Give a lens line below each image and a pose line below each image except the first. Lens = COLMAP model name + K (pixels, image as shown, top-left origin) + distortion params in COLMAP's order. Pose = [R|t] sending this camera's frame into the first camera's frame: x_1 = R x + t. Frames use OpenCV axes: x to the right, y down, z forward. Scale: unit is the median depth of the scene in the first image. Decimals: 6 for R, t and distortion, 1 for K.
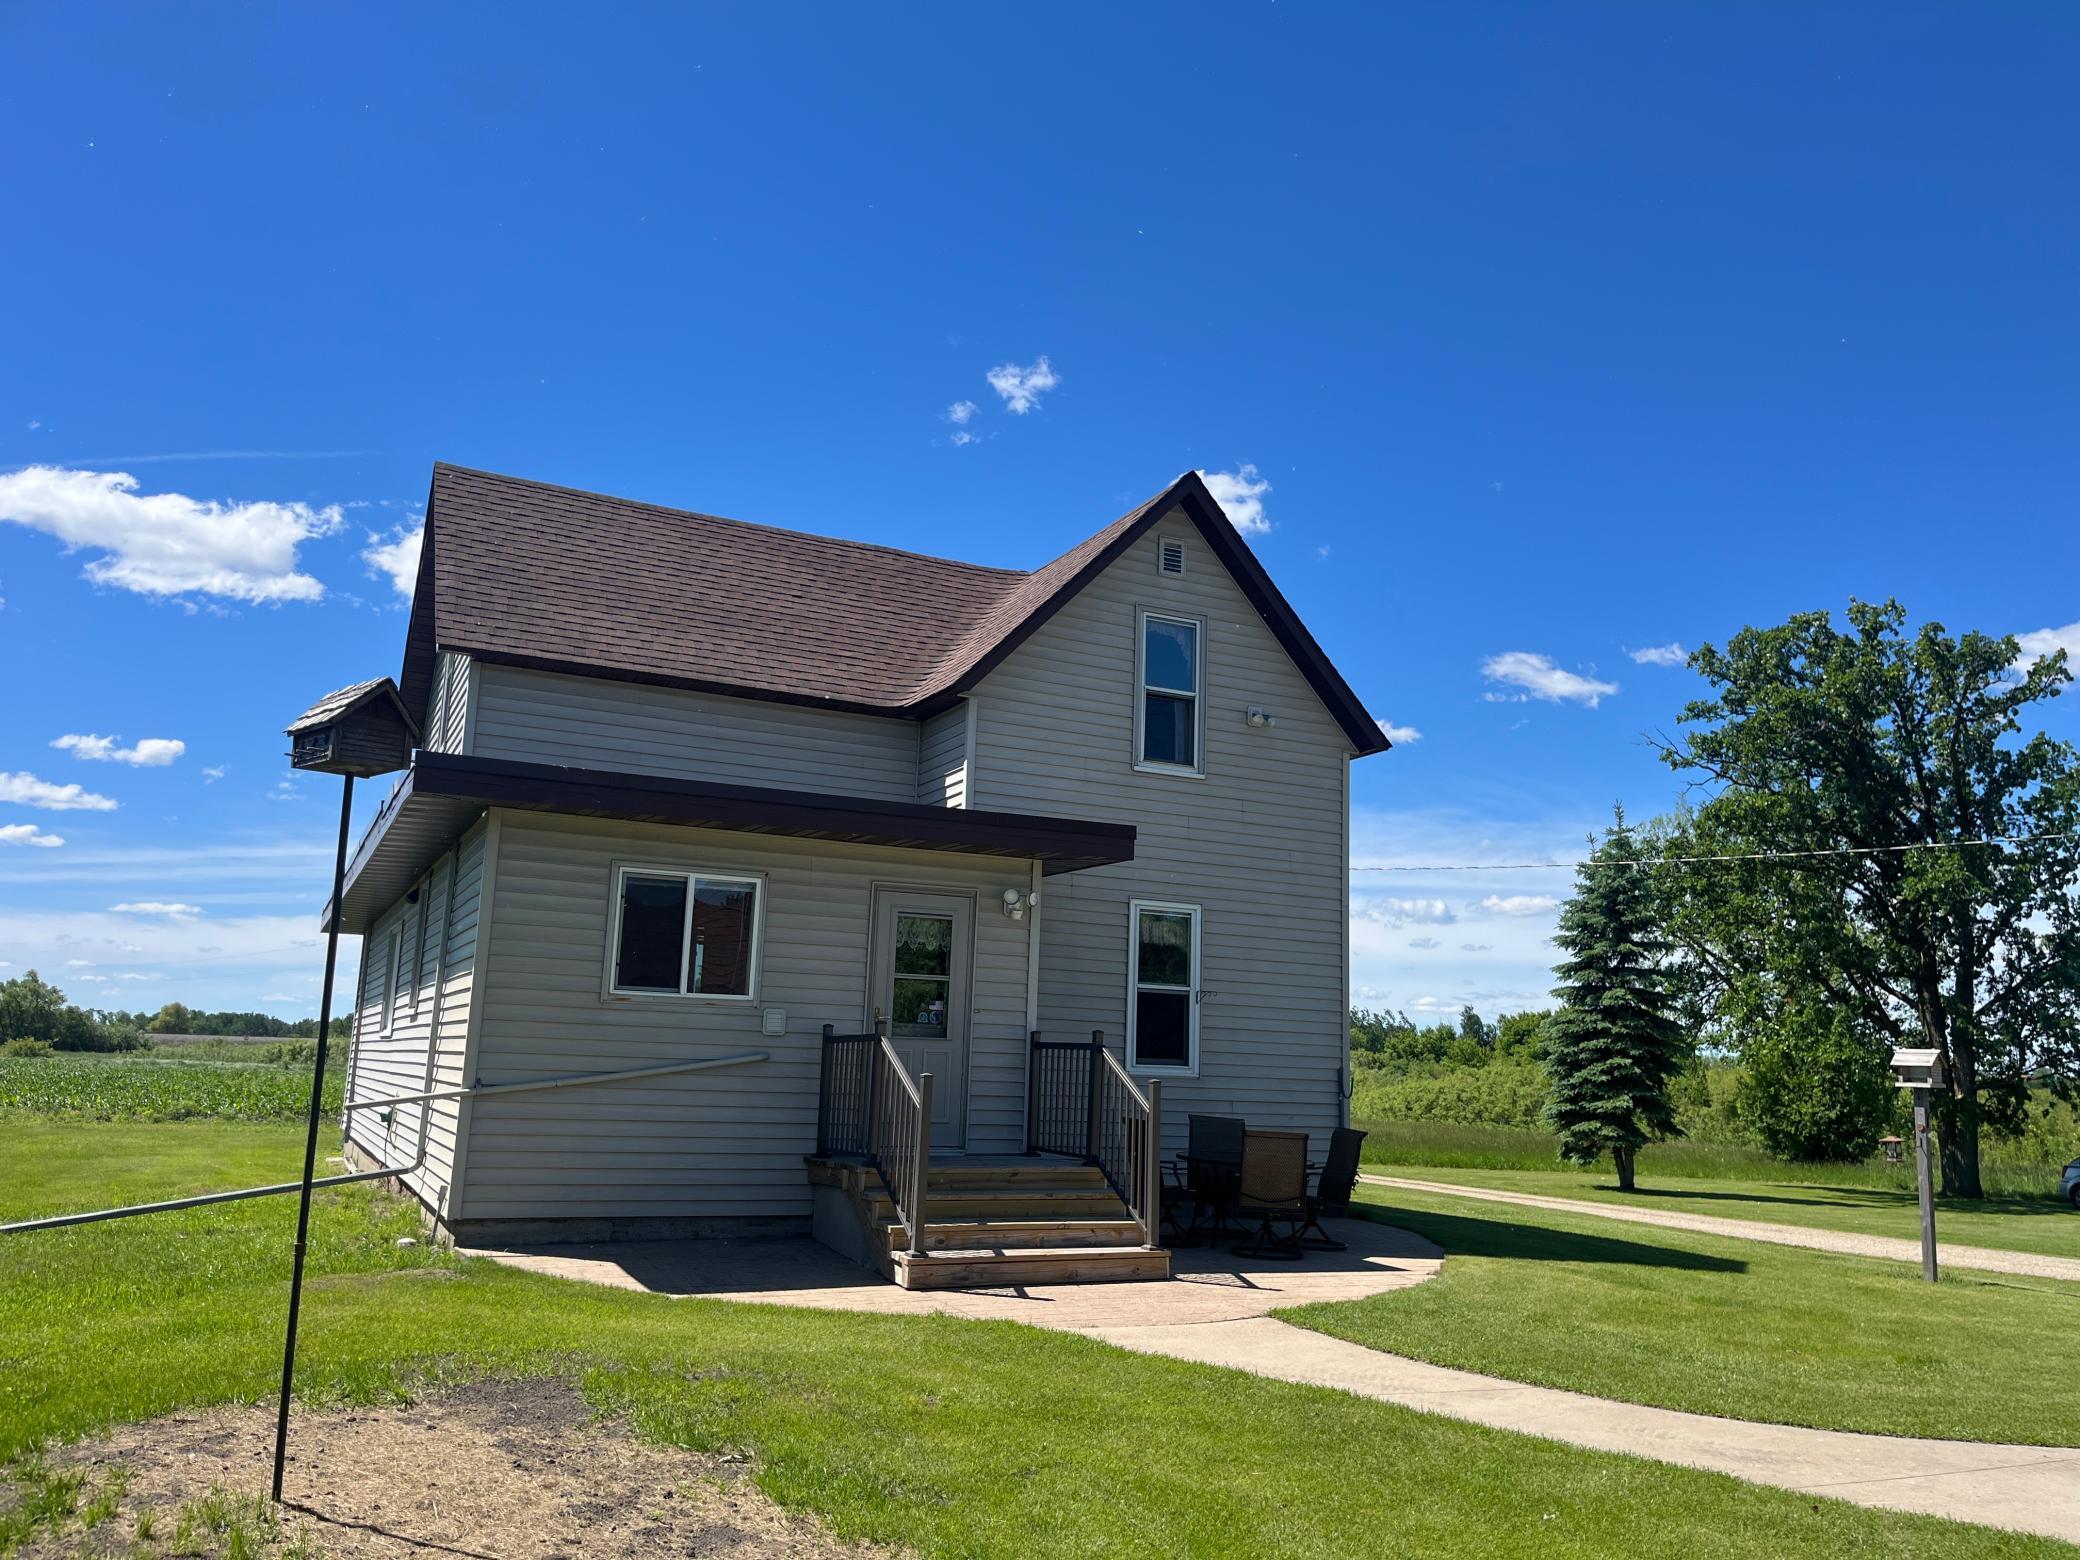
lens RADIAL K [[1576.4, 0, 1039.1], [0, 1576.4, 942.2], [0, 0, 1]] dist [0.029275, 0.001712]
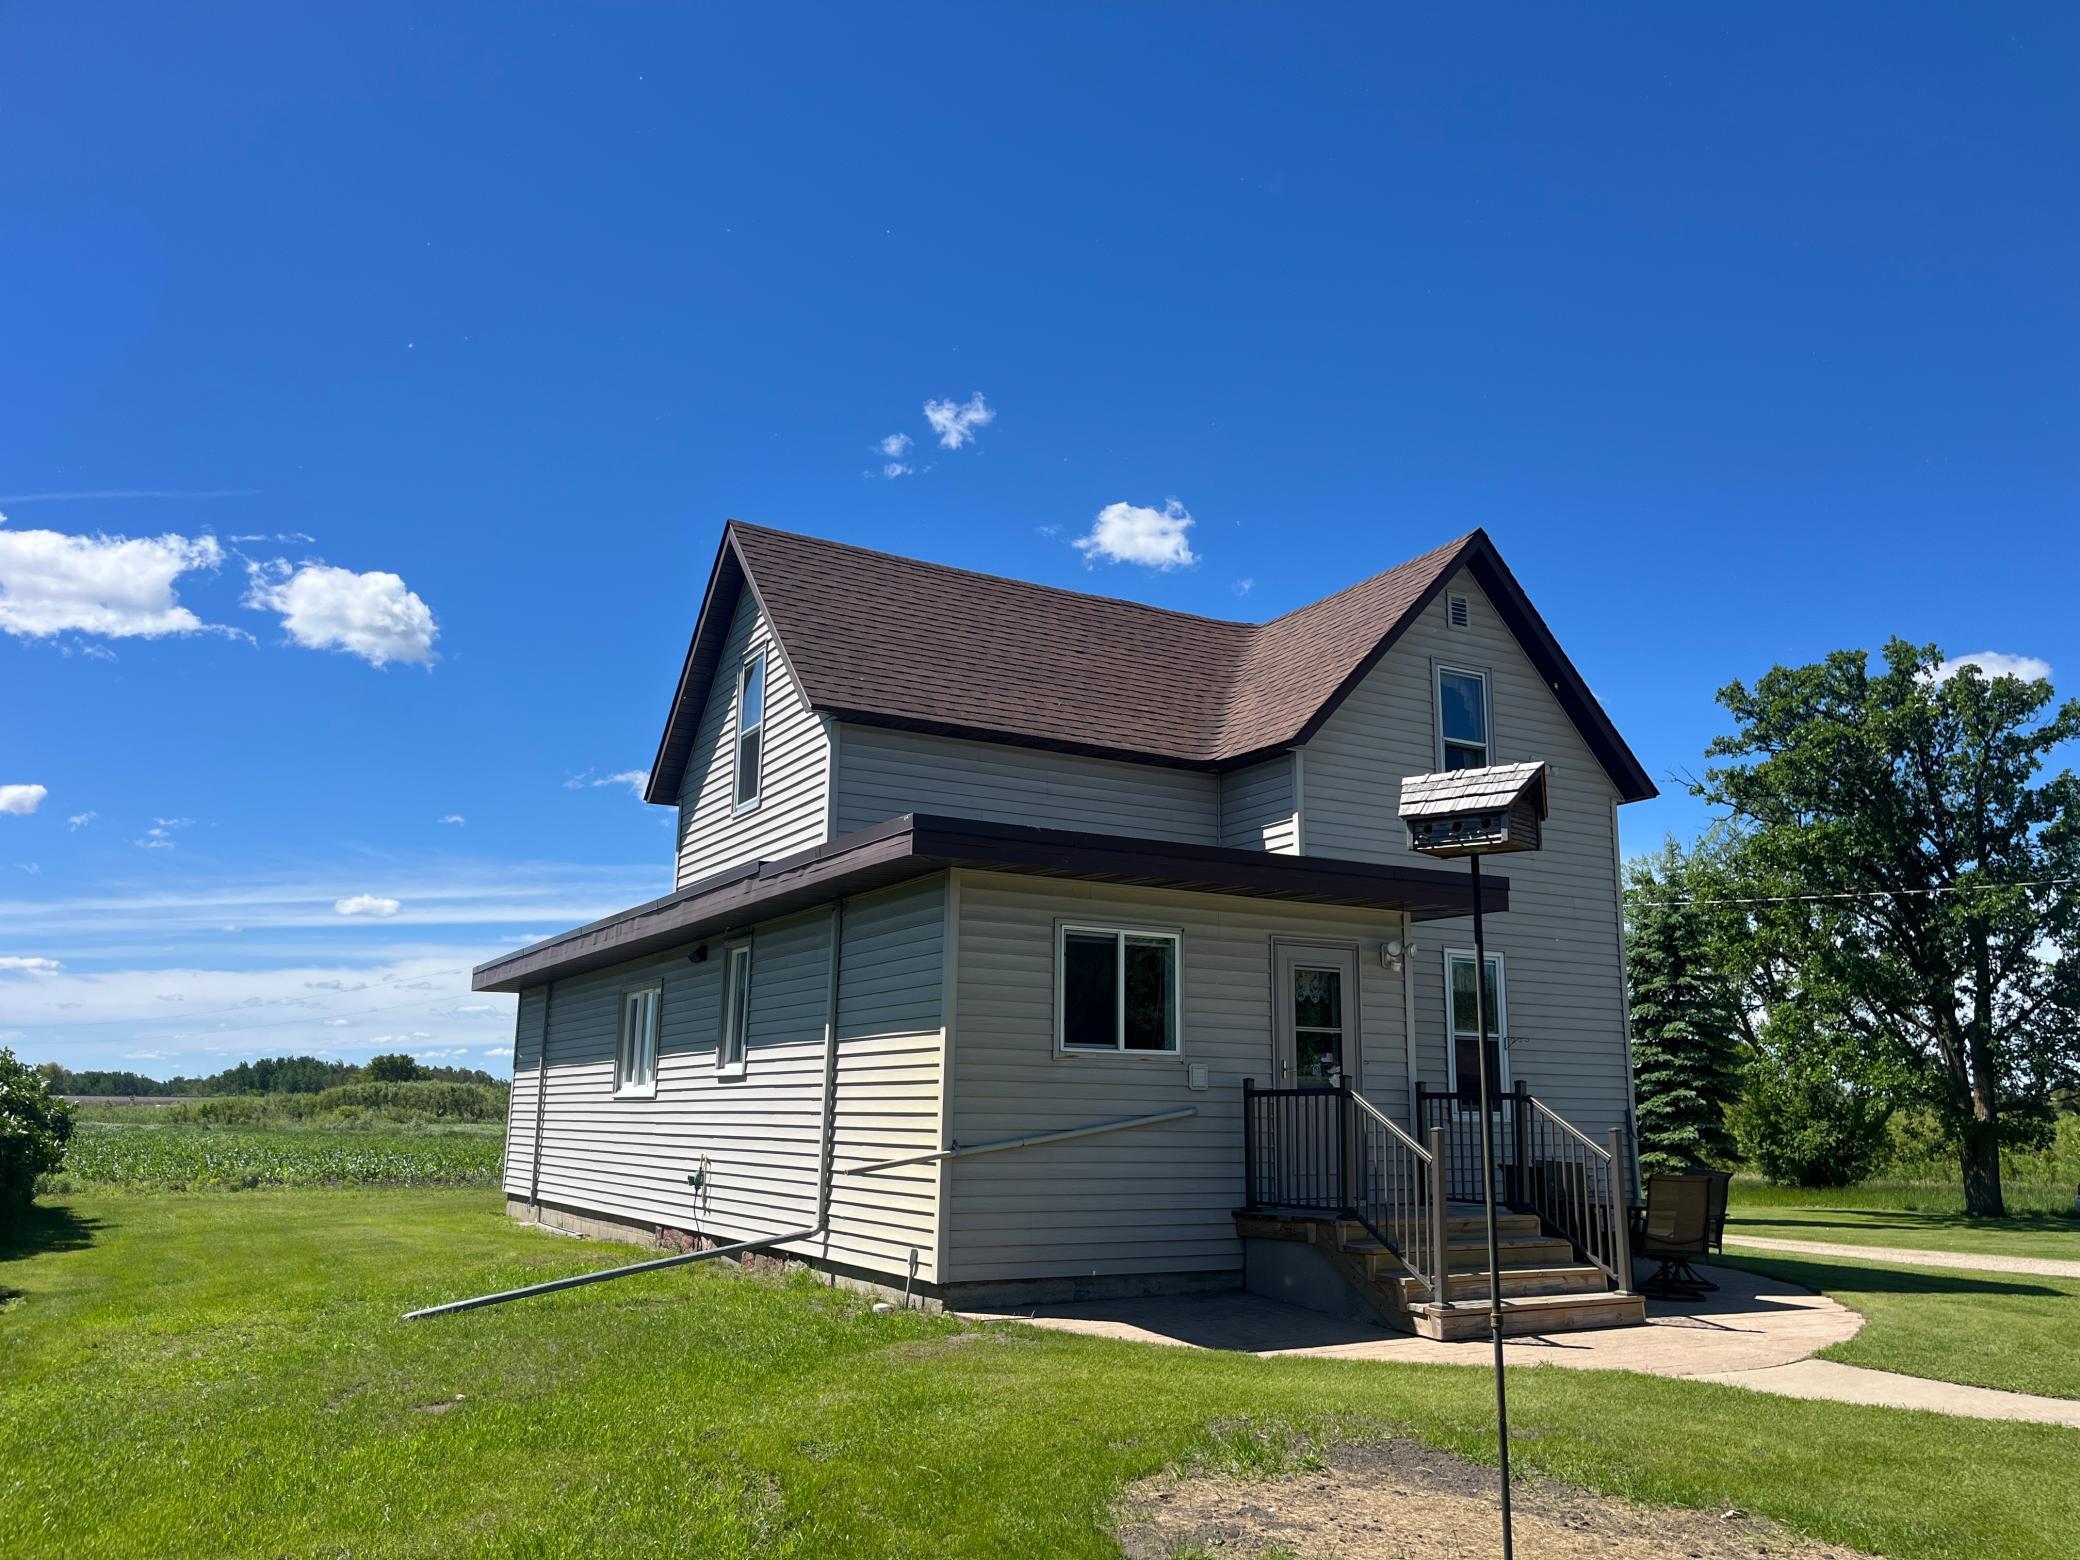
lens RADIAL K [[1606.3, 0, 1043.5], [0, 1606.3, 919.9], [0, 0, 1]] dist [0.057594, -0.129053]
pose [[0.997726, -0.013850, 0.065958, -0.259827], [0.016272, 0.999208, -0.036325, -0.010924], [-0.065403, 0.037315, 0.997161, -0.017792]]
